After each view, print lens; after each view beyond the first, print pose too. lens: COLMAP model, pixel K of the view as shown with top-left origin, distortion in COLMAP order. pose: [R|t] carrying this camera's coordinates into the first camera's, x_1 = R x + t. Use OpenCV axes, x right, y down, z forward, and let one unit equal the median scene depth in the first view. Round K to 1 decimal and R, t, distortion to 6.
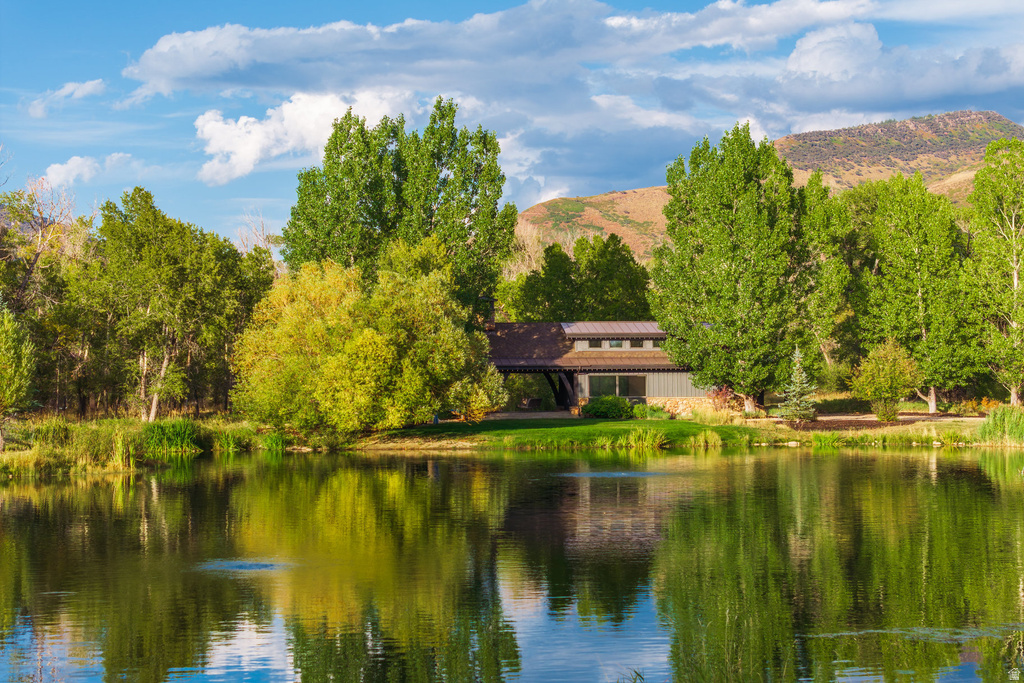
lens RADIAL K [[2032.5, 0, 512.8], [0, 2032.5, 341.2], [0, 0, 1]] dist [0.060185, 0.000000]
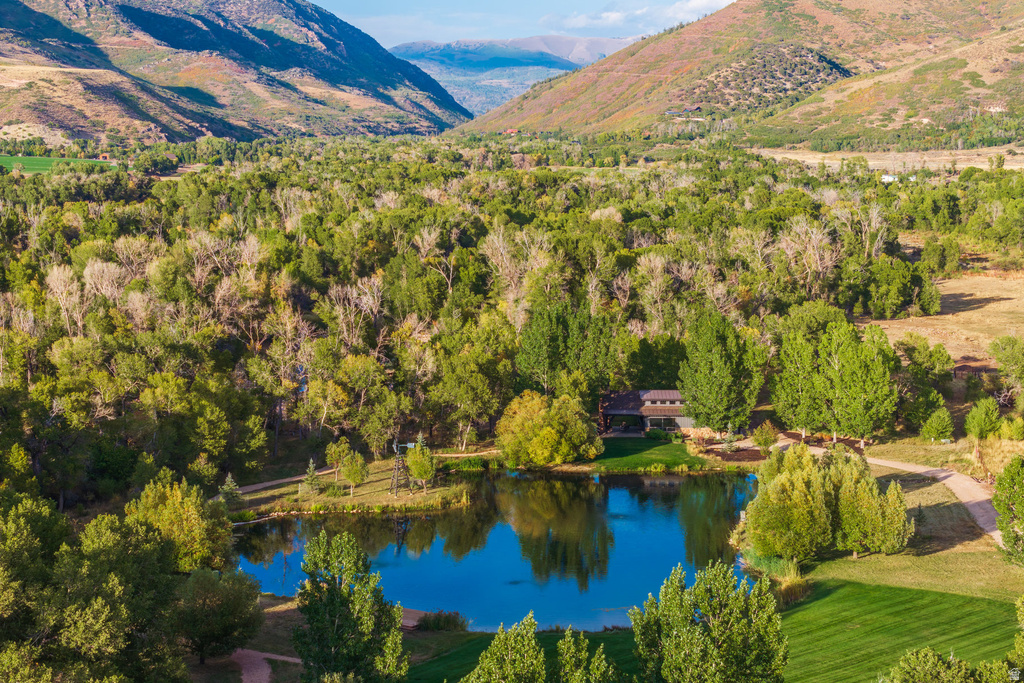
lens RADIAL K [[2032.5, 0, 511.6], [0, 2032.5, 341.6], [0, 0, 1]] dist [0.060185, 0.000000]
pose [[0.993921, 0.023357, -0.107585, 0.152255], [-0.010054, 0.992409, 0.122571, -0.414766], [0.109632, -0.120745, 0.986611, -1.492026]]
